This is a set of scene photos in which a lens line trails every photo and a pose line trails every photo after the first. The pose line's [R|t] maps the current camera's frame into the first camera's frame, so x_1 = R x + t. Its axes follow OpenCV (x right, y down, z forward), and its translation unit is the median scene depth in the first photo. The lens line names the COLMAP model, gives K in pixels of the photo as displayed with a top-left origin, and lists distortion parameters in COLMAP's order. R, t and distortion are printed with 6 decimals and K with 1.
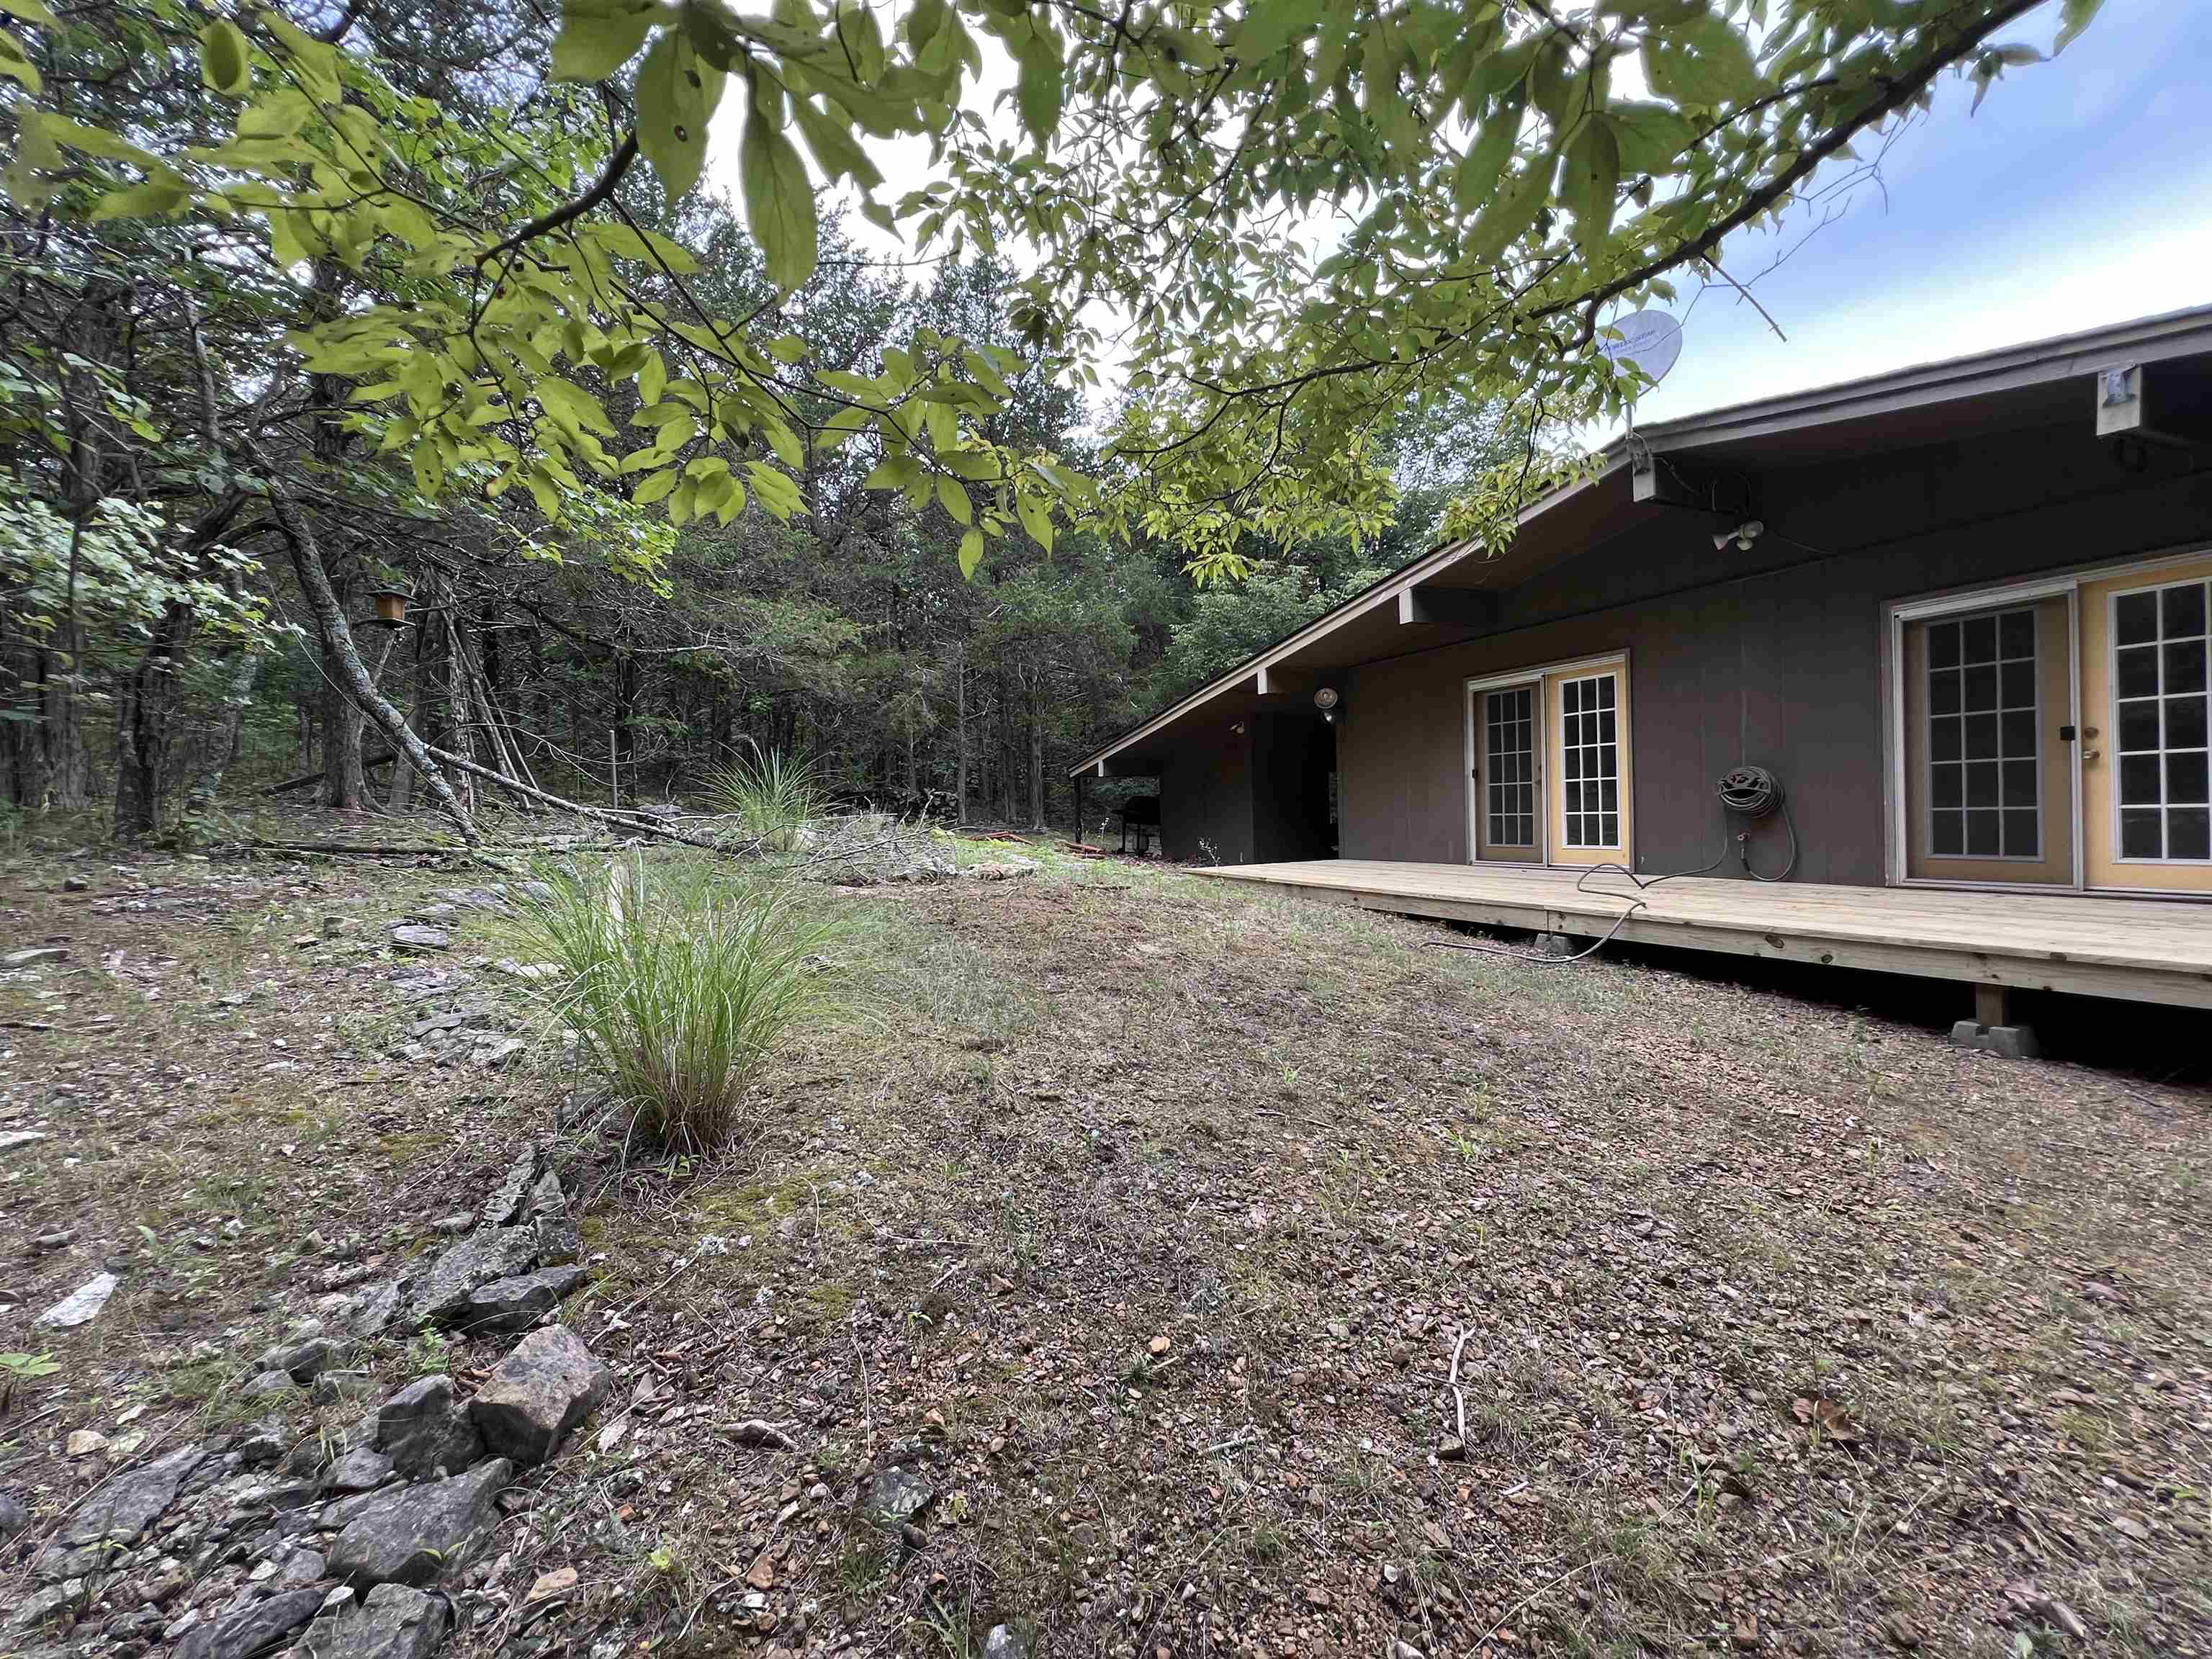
lens RADIAL K [[885.2, 0, 1099.2], [0, 885.2, 824.8], [0, 0, 1]] dist [-0.003037, 0.001318]
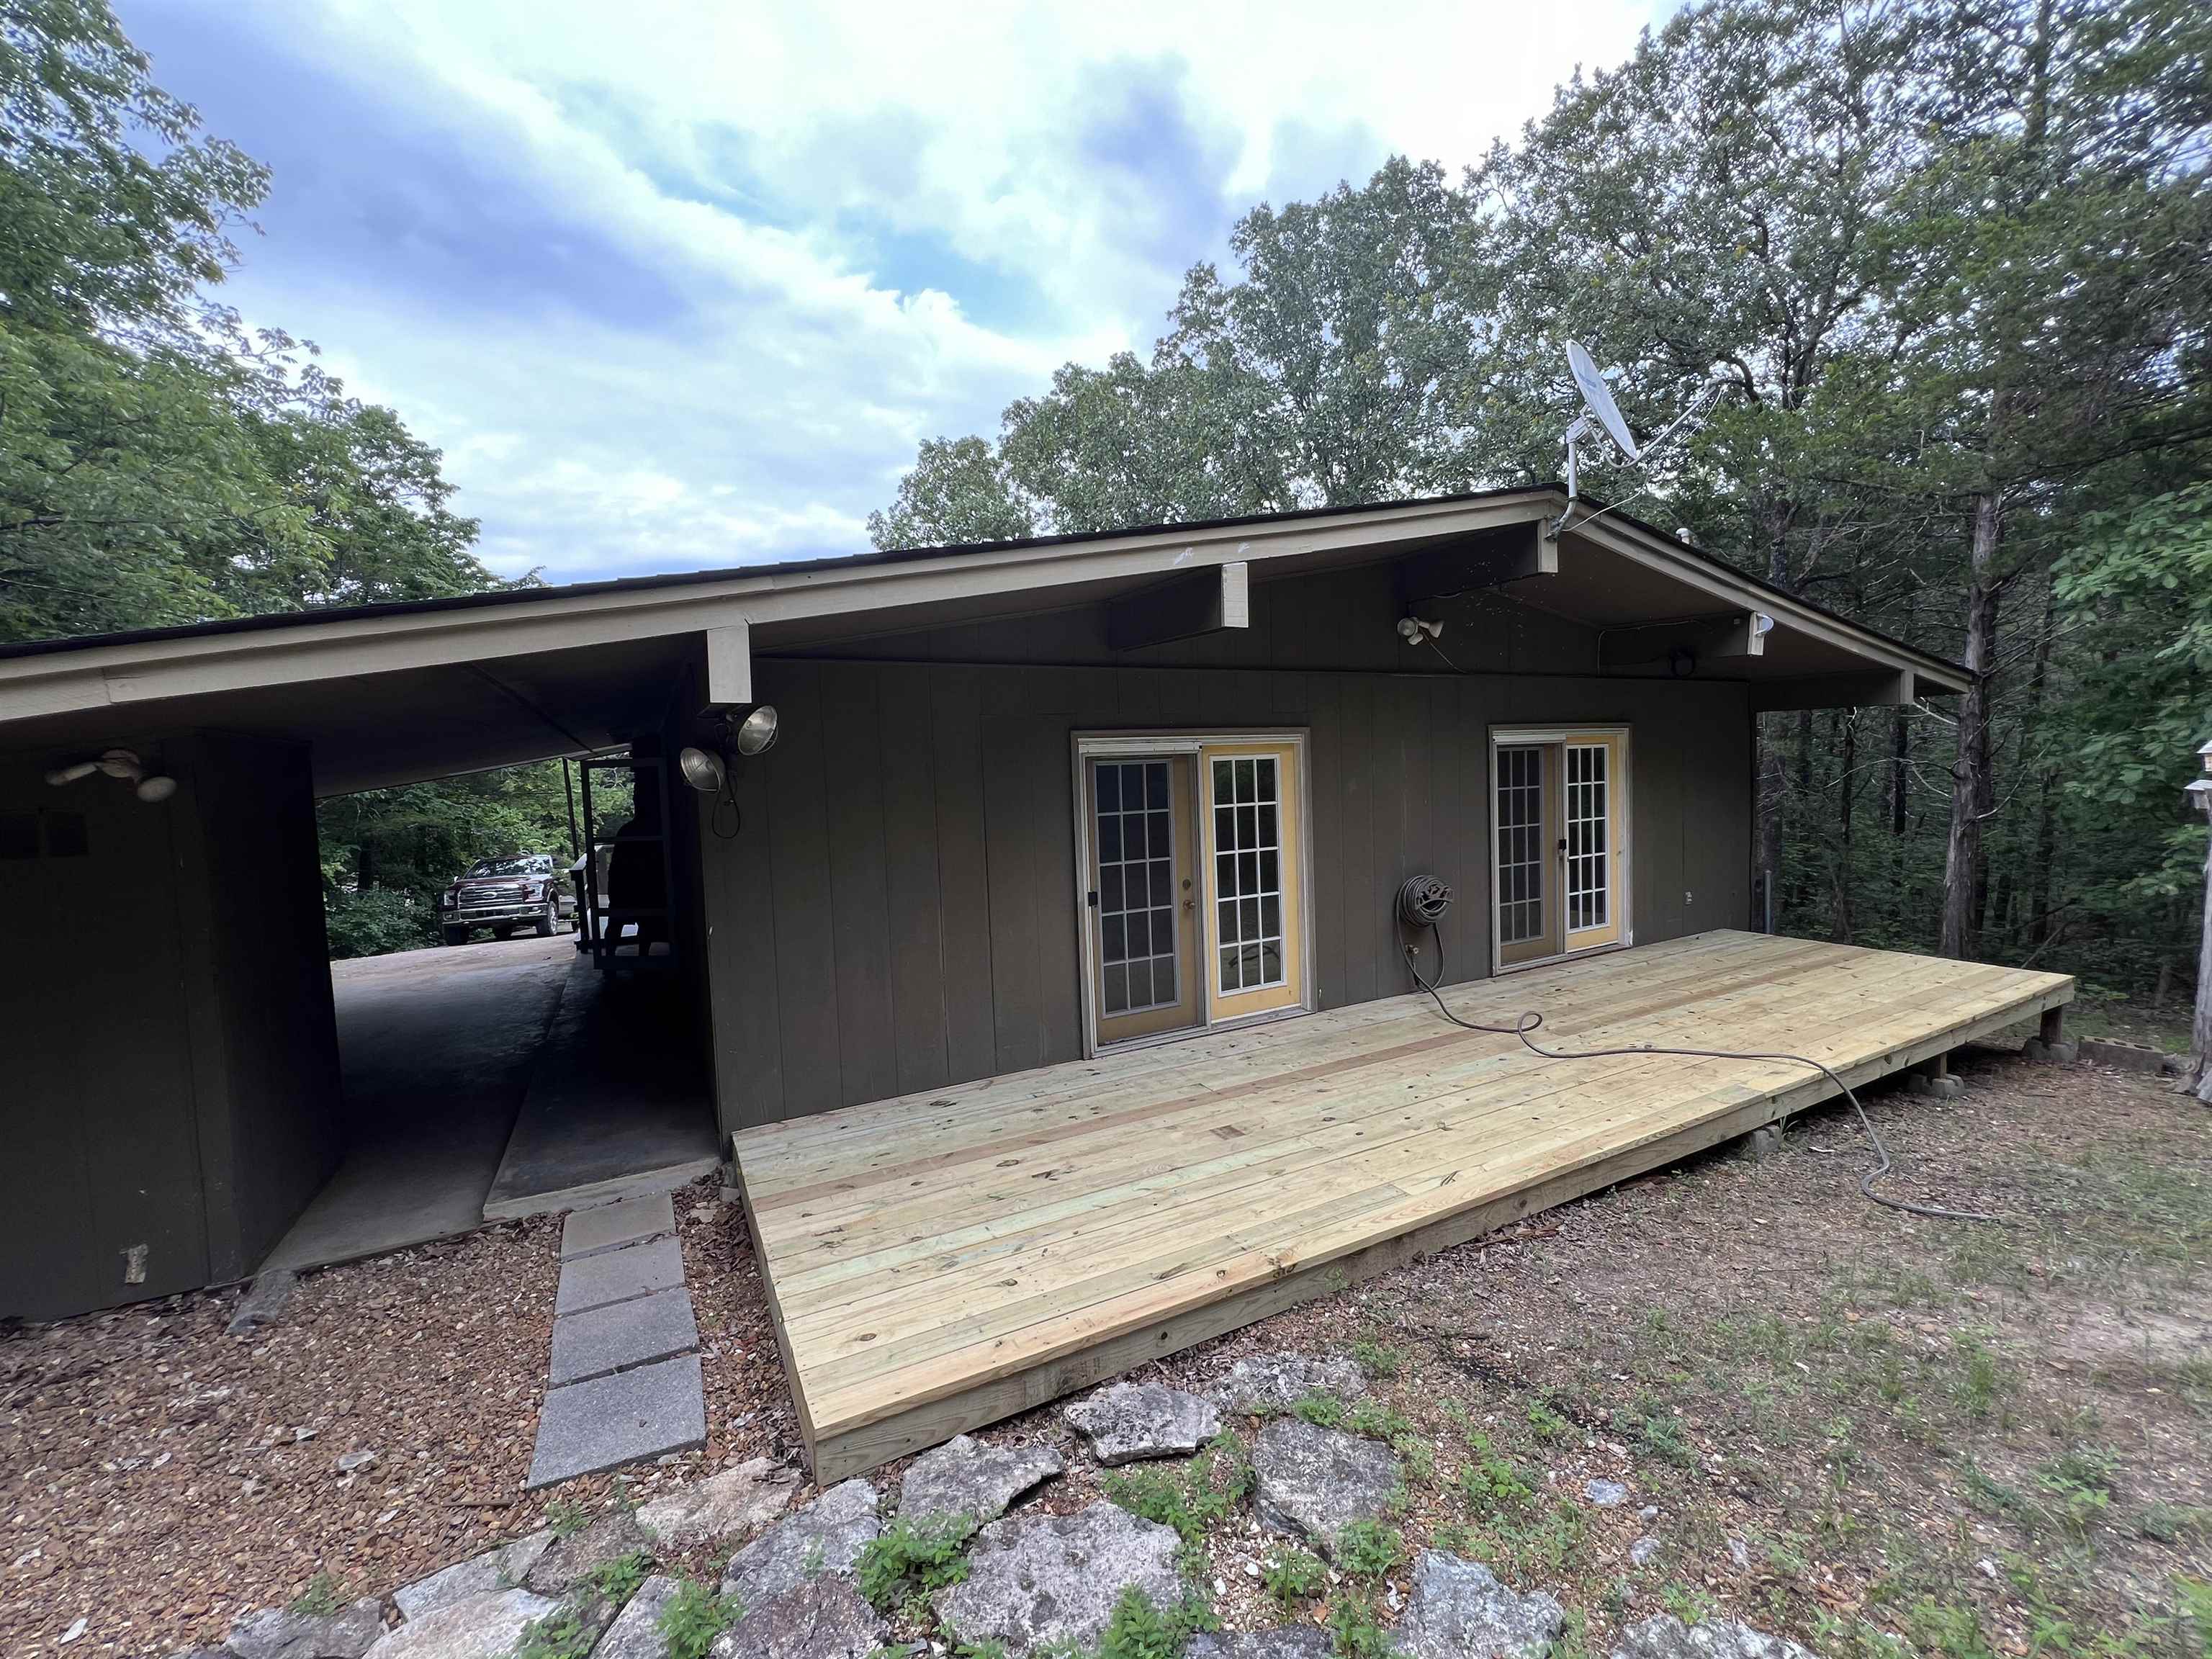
lens RADIAL K [[885.2, 0, 1106.3], [0, 885.2, 824.8], [0, 0, 1]] dist [-0.003037, 0.001318]
pose [[-0.026924, -0.029154, 0.999212, -0.212476], [0.055434, 0.997993, 0.030612, -0.178246], [-0.998099, 0.056215, -0.025254, 1.447108]]
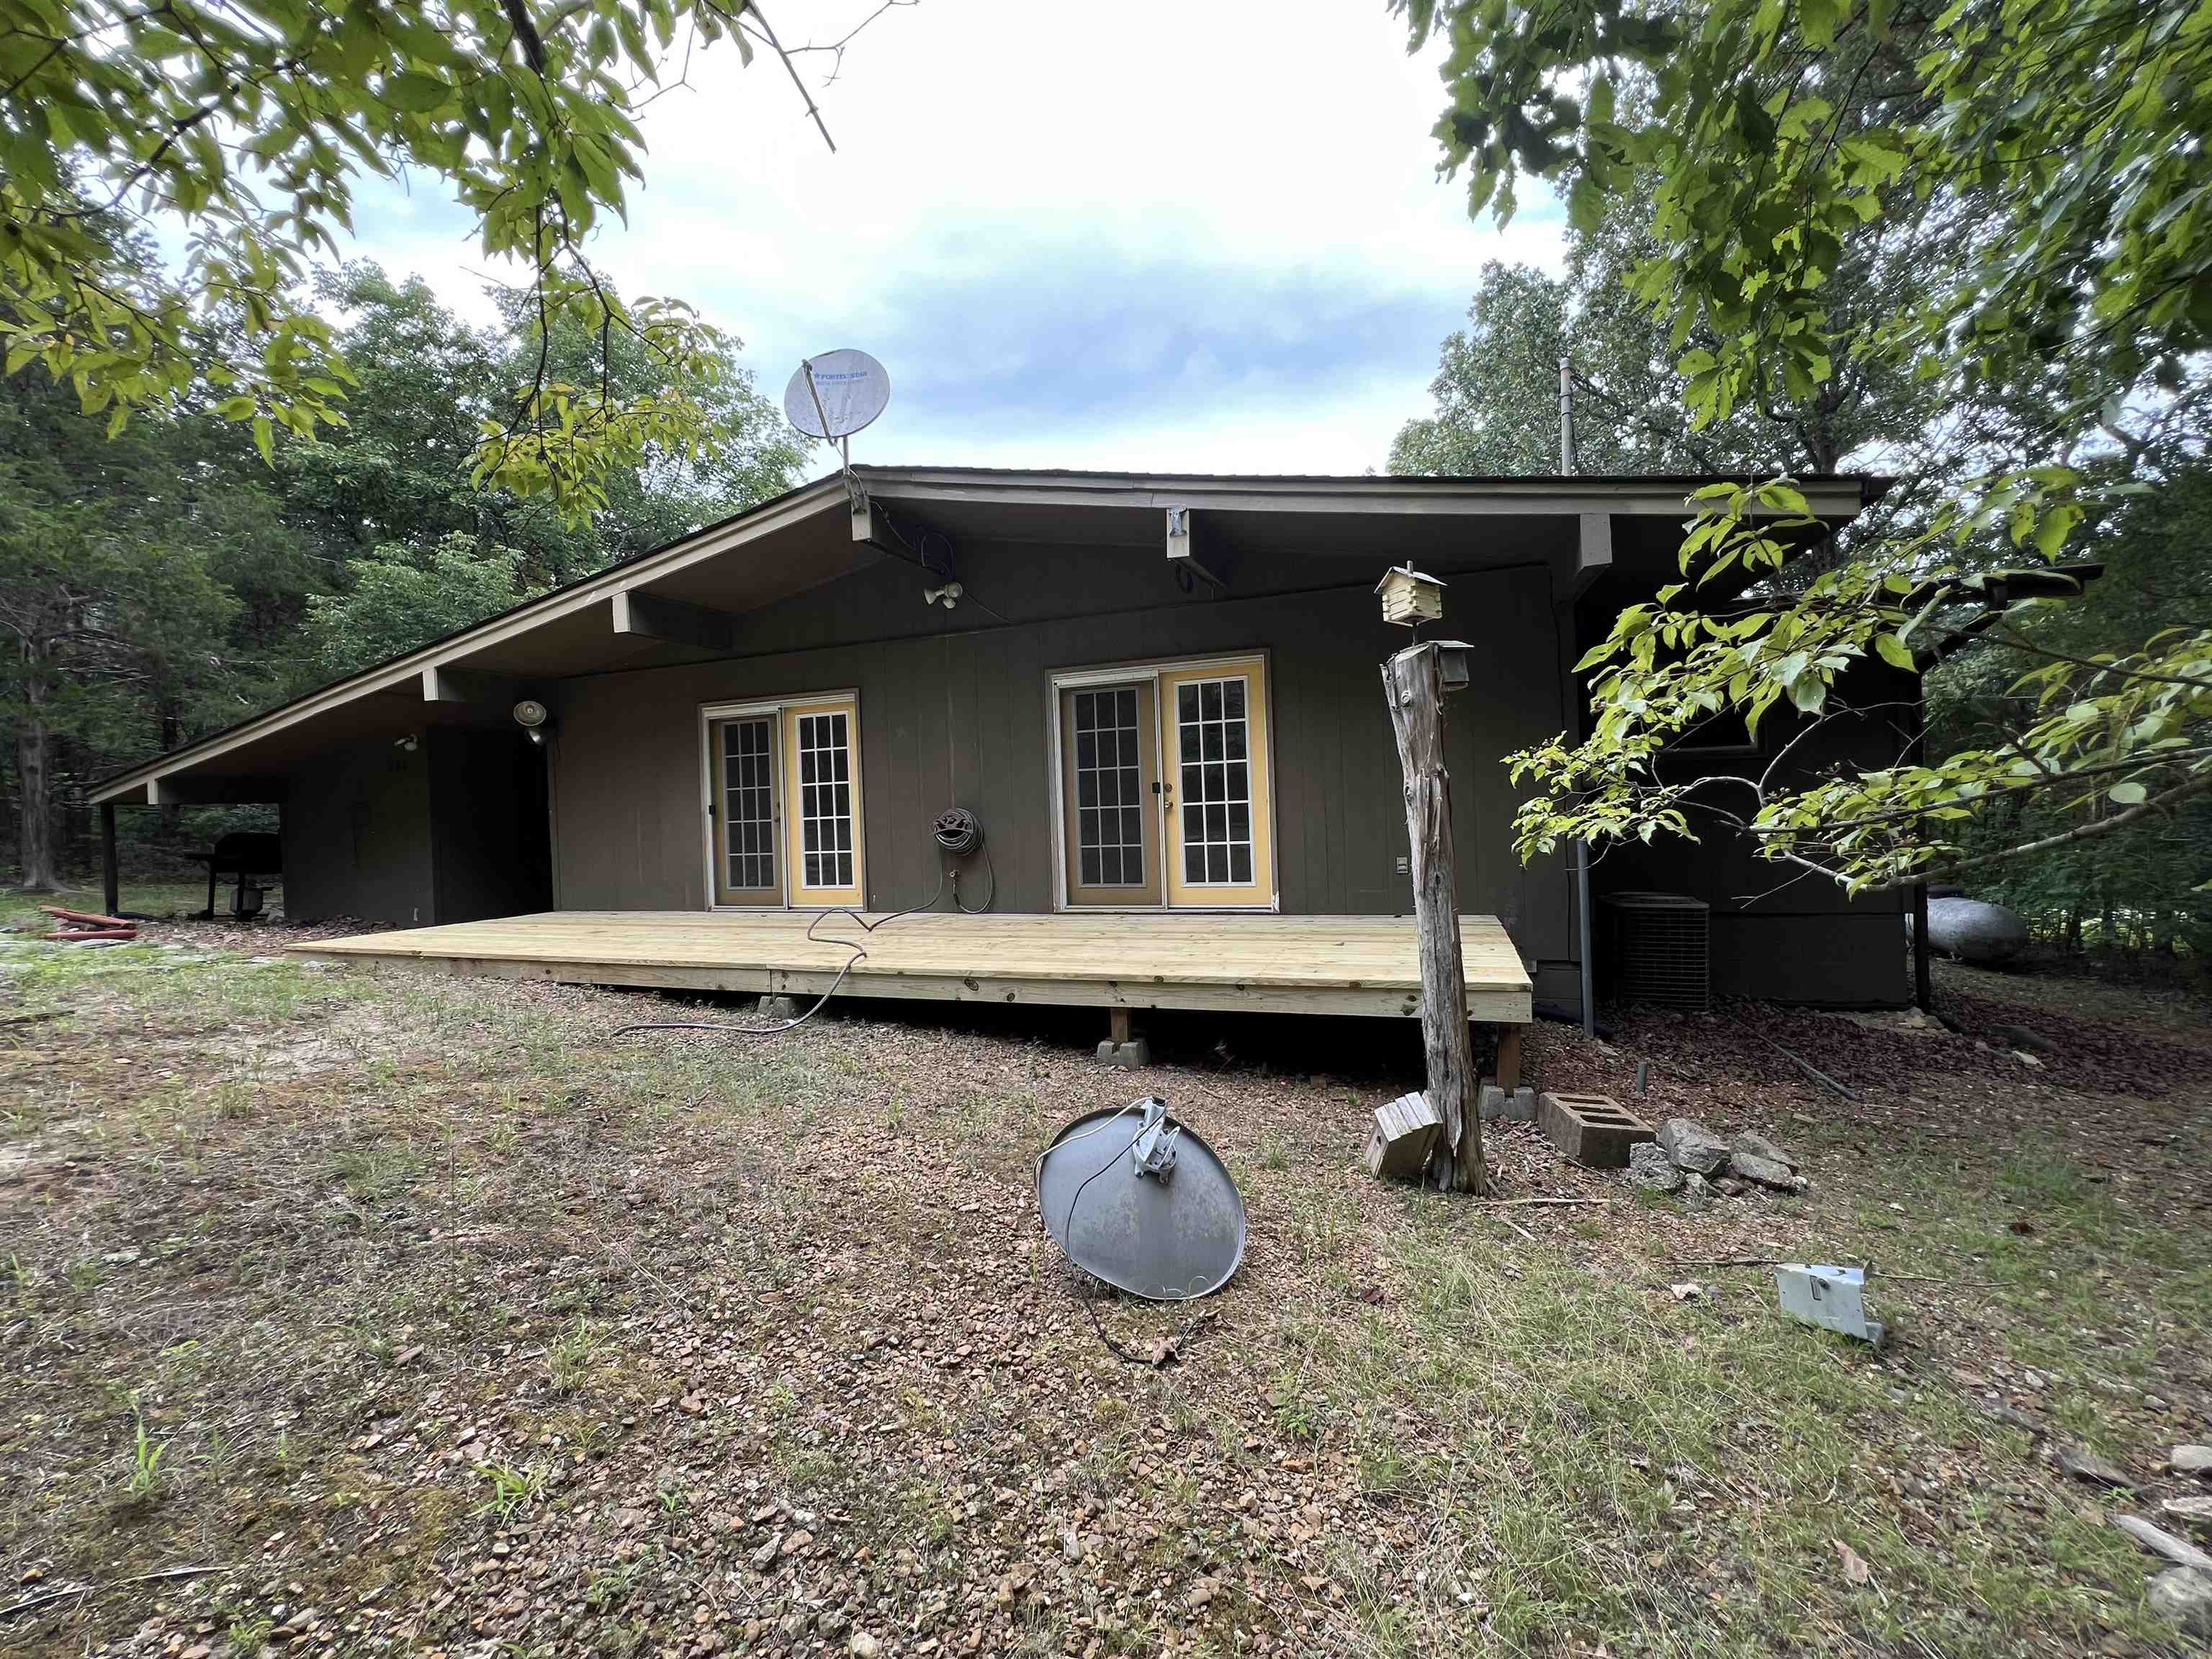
lens RADIAL K [[885.2, 0, 1091.8], [0, 885.2, 823.8], [0, 0, 1]] dist [-0.003037, 0.001318]
pose [[0.721966, -0.004600, 0.691913, 0.114117], [0.024597, 0.999516, -0.019020, -0.024185], [-0.691491, 0.030751, 0.721730, 0.114240]]
